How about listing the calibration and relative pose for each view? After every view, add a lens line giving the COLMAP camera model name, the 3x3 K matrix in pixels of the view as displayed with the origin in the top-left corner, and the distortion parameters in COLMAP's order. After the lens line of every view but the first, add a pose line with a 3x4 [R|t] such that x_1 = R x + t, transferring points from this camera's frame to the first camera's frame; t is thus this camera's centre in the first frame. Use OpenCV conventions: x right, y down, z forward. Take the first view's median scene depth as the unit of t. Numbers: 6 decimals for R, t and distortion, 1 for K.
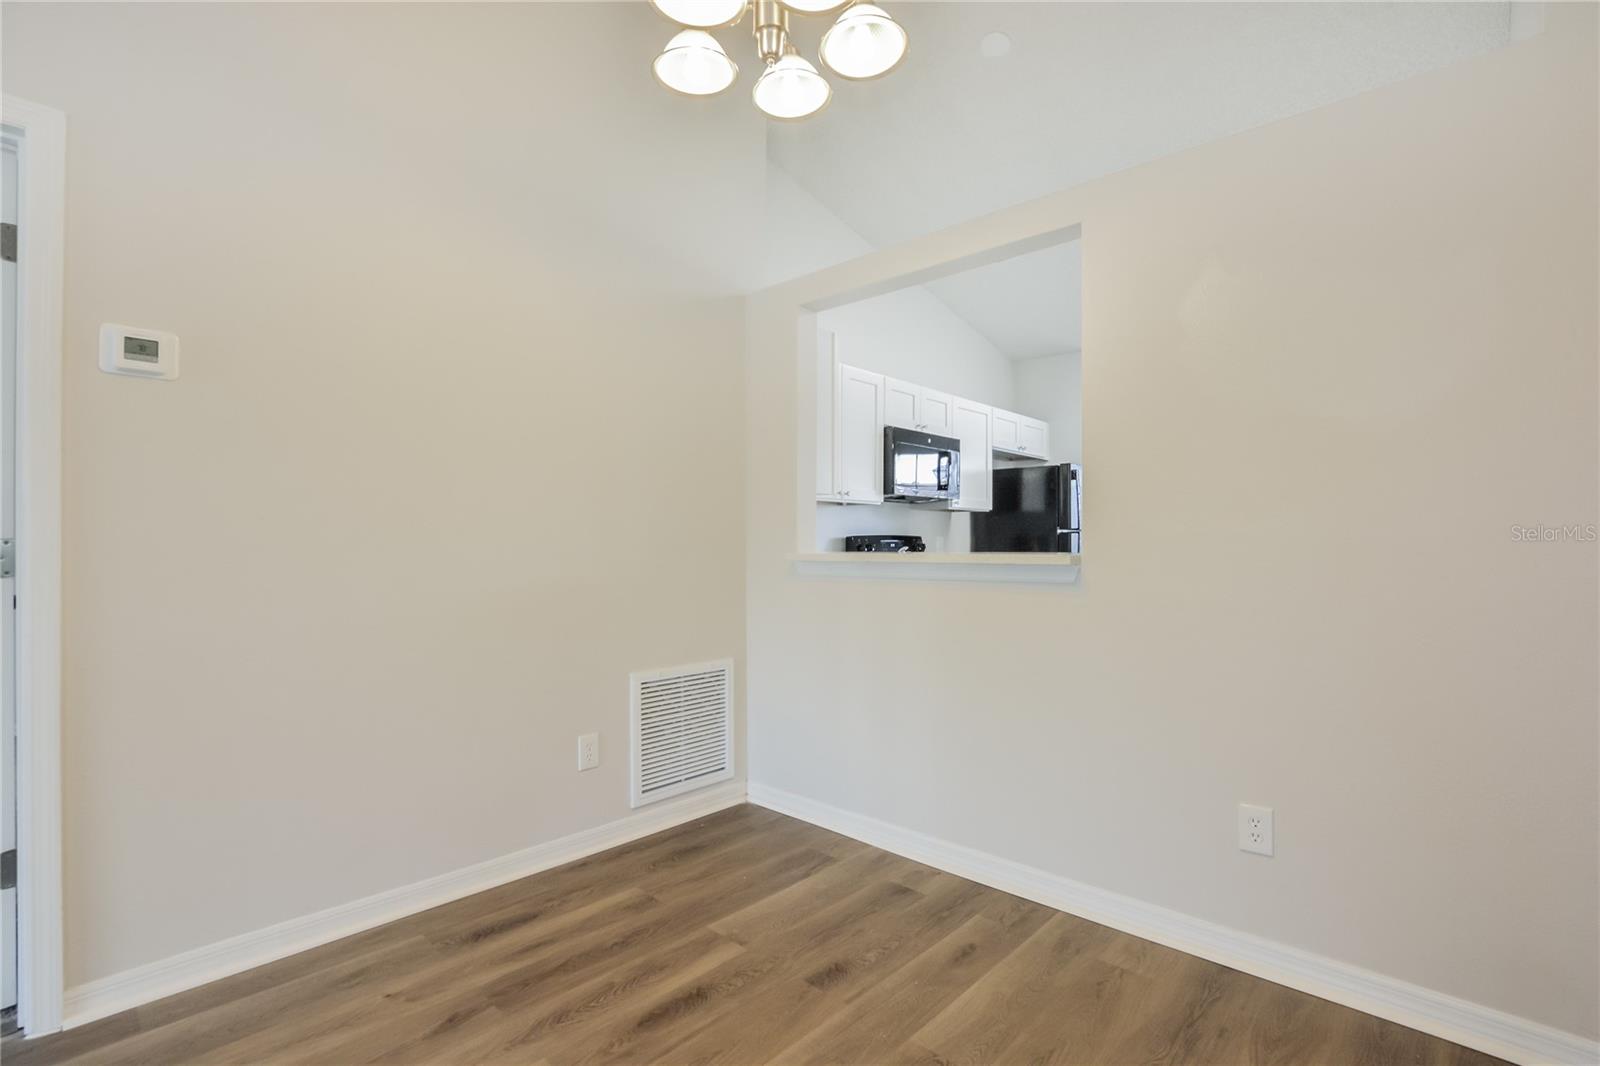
lens RADIAL K [[720.7, 0, 805.3], [0, 720.7, 533.6], [0, 0, 1]] dist [-0.023065, 0.000417]
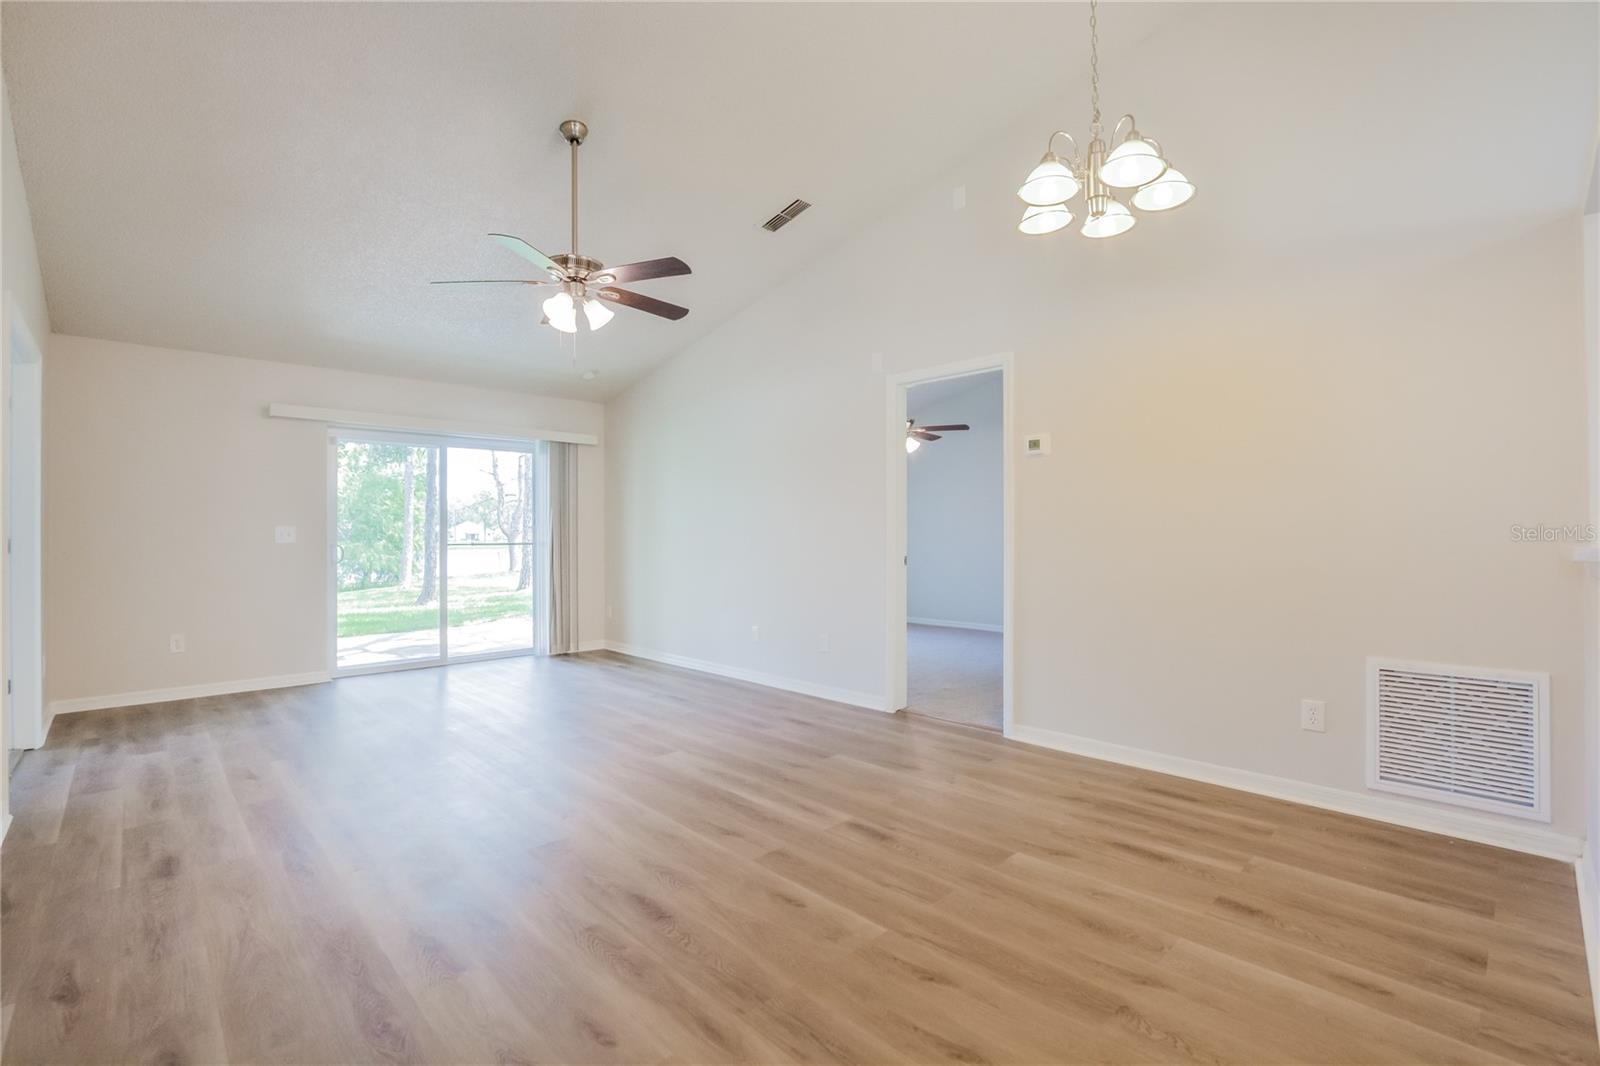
lens RADIAL K [[720.7, 0, 804.3], [0, 720.7, 536.7], [0, 0, 1]] dist [-0.023065, 0.000417]
pose [[-0.054646, -0.000560, -0.998506, 1.045414], [0.022606, 0.999743, -0.001798, 0.007685], [0.998250, -0.022671, -0.054619, 0.326981]]
